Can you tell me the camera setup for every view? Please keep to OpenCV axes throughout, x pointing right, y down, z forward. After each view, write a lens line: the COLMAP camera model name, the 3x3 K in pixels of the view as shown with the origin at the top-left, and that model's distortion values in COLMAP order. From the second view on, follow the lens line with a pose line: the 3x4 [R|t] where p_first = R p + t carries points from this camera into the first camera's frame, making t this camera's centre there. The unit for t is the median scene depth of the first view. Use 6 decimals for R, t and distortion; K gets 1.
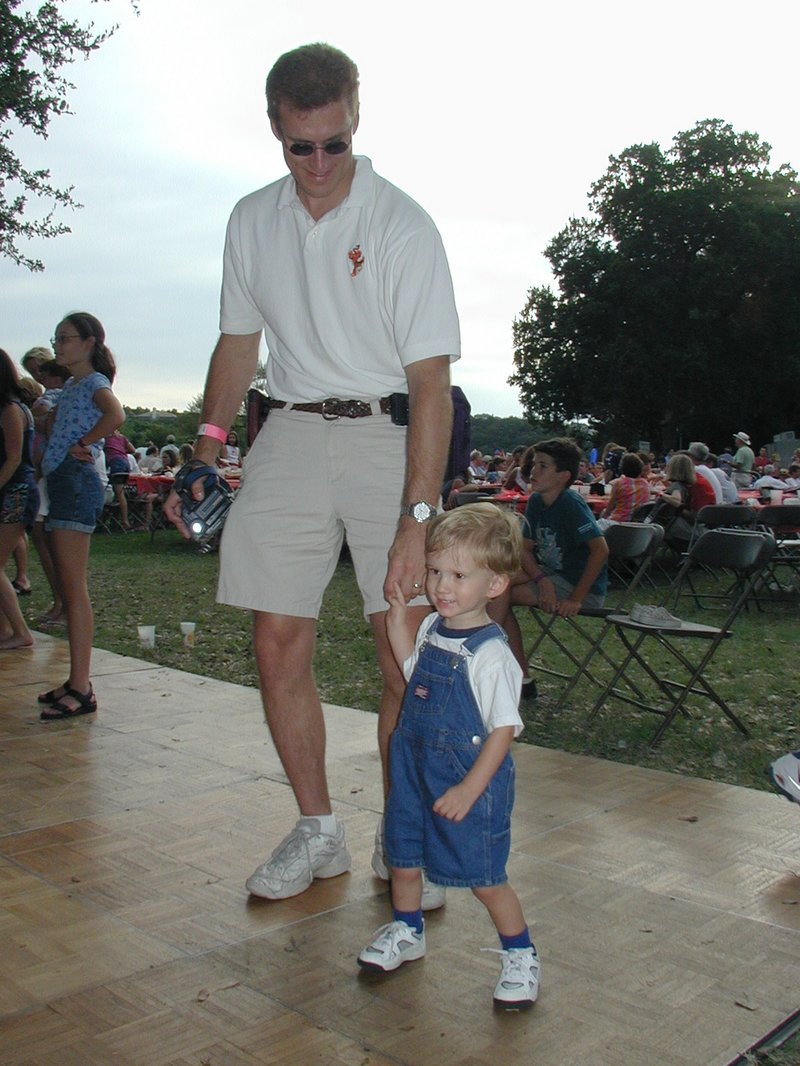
lens RADIAL K [[1122.1, 0, 396.1], [0, 1122.1, 553.3], [0, 0, 1]] dist [-0.232405, 0.256673]
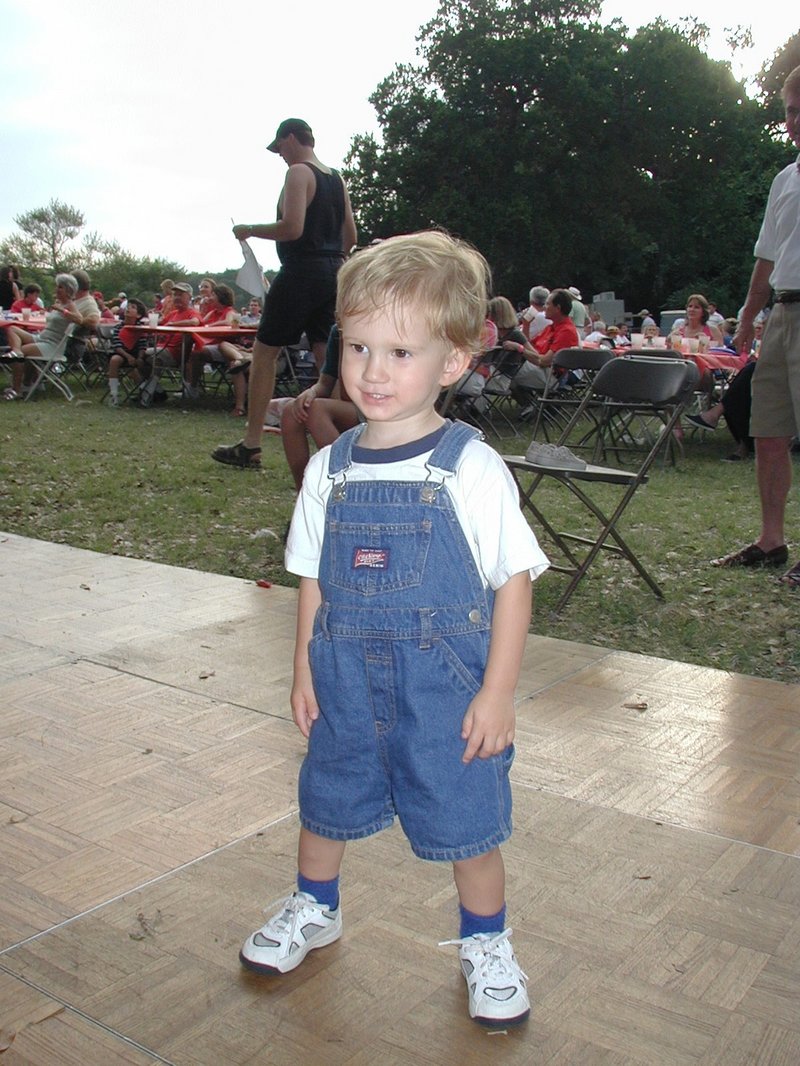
lens RADIAL K [[1122.1, 0, 396.1], [0, 1122.1, 553.3], [0, 0, 1]] dist [-0.232405, 0.256673]
pose [[0.986119, -0.008443, 0.165824, -0.013993], [-0.012590, 0.992029, 0.125380, 0.013316], [-0.165560, -0.125728, 0.978153, 0.099590]]
